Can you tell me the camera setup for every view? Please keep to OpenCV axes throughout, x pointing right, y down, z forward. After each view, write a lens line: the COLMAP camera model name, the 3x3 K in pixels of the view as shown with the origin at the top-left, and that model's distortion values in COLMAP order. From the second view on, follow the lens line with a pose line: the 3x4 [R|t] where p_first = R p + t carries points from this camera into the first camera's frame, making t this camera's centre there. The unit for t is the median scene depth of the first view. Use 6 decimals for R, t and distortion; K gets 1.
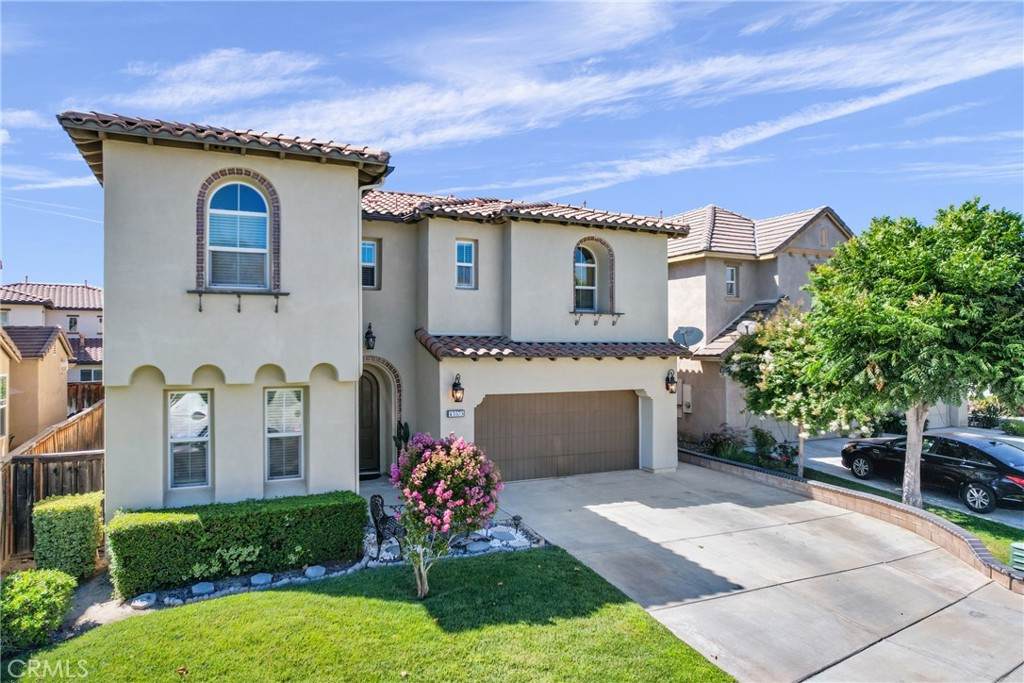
lens RADIAL K [[660.7, 0, 519.5], [0, 660.7, 342.4], [0, 0, 1]] dist [-0.061705, 0.047593]
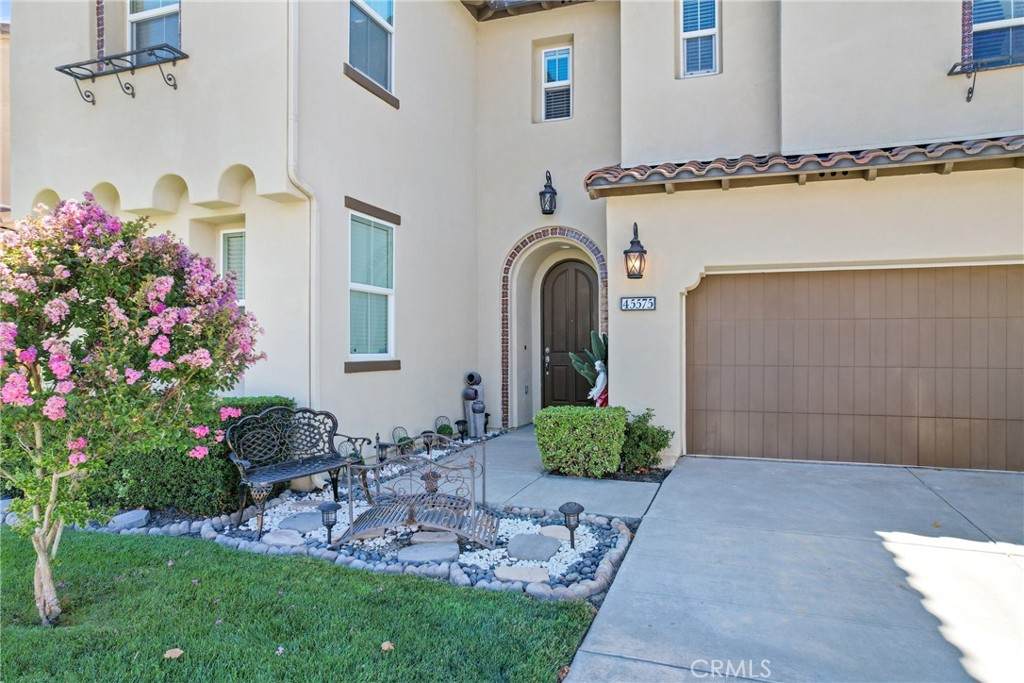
lens RADIAL K [[660.7, 0, 510.9], [0, 660.7, 350.5], [0, 0, 1]] dist [-0.061705, 0.047593]
pose [[0.691168, 0.004528, -0.722680, 0.266594], [0.003514, 0.999947, 0.009627, 0.182005], [0.722686, -0.009194, 0.691115, 0.758965]]
